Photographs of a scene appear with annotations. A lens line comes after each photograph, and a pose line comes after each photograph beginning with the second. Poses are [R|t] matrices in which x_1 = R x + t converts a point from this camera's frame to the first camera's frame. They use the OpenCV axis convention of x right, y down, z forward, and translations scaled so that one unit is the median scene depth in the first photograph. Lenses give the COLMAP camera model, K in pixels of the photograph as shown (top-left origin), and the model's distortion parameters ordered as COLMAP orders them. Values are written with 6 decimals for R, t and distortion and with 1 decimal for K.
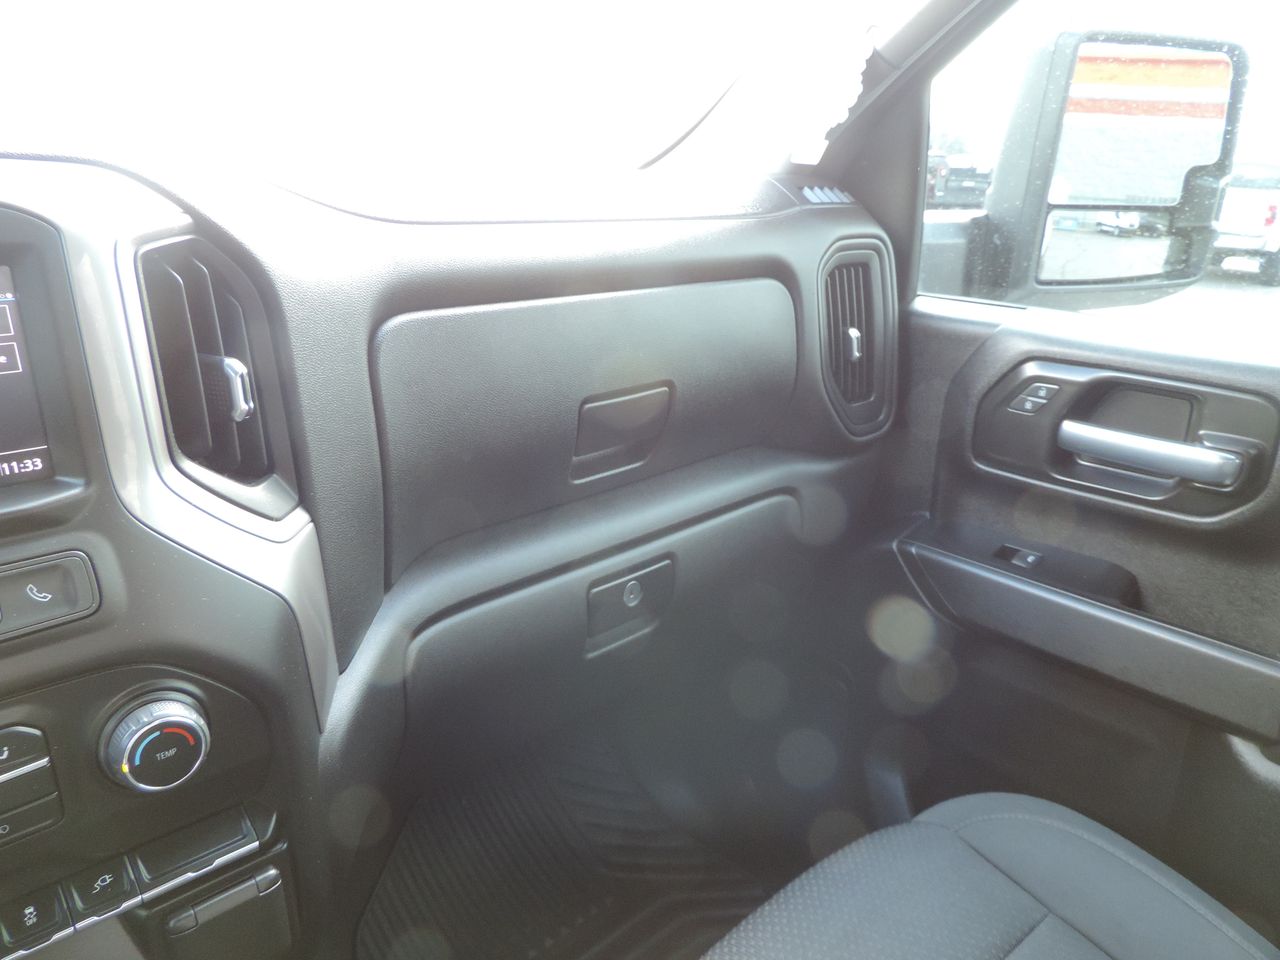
lens RADIAL K [[905.4, 0, 637.9], [0, 905.4, 497.2], [0, 0, 1]] dist [-0.004338, 0.028338]
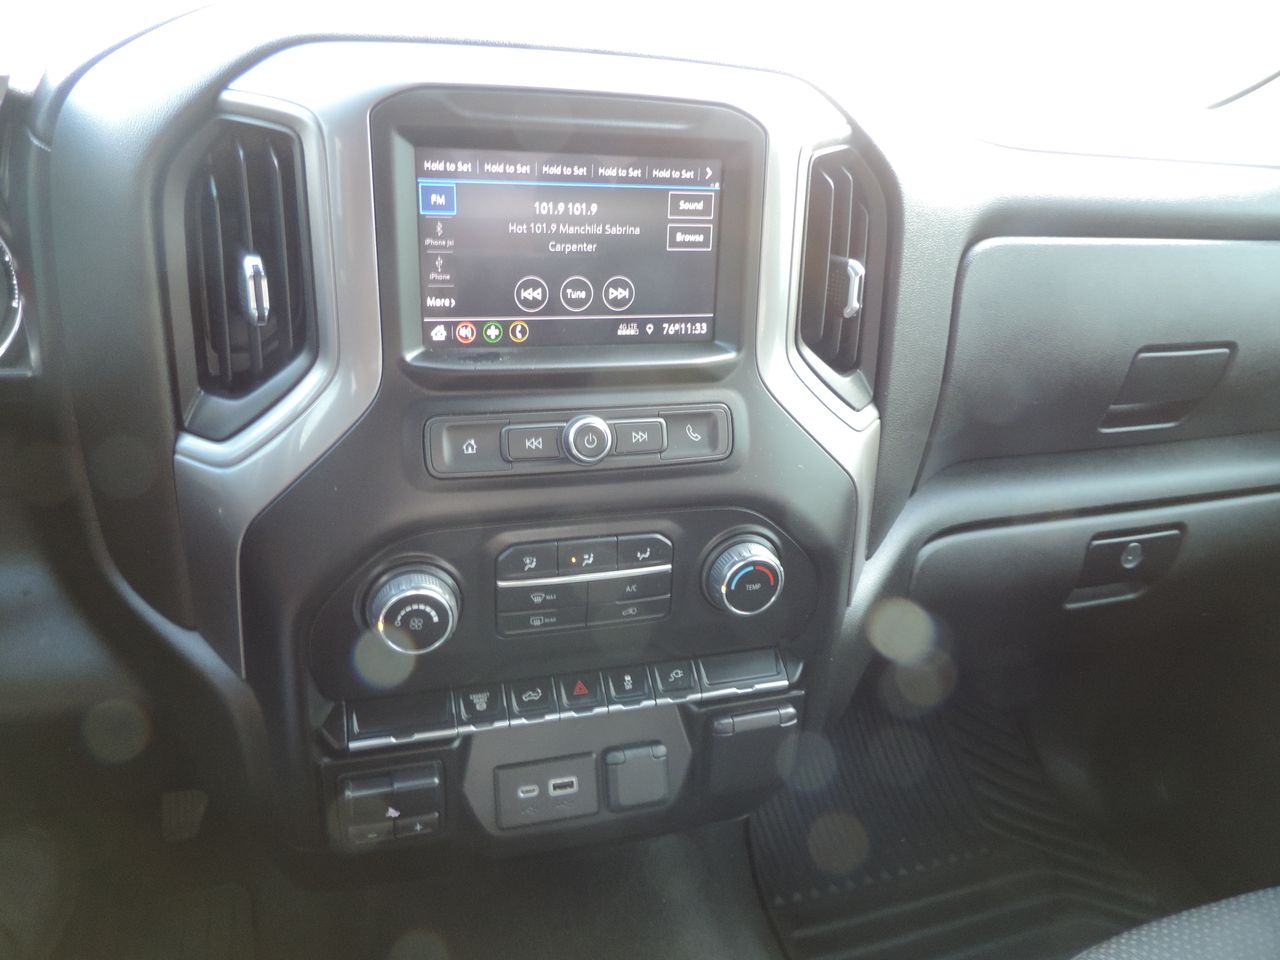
lens RADIAL K [[923.4, 0, 639.4], [0, 923.4, 512.6], [0, 0, 1]] dist [-0.004549, -0.001065]
pose [[0.912857, 0.213055, -0.348281, -0.222890], [-0.184773, 0.976273, 0.112920, 0.069238], [0.364076, -0.038727, 0.930564, -0.161354]]
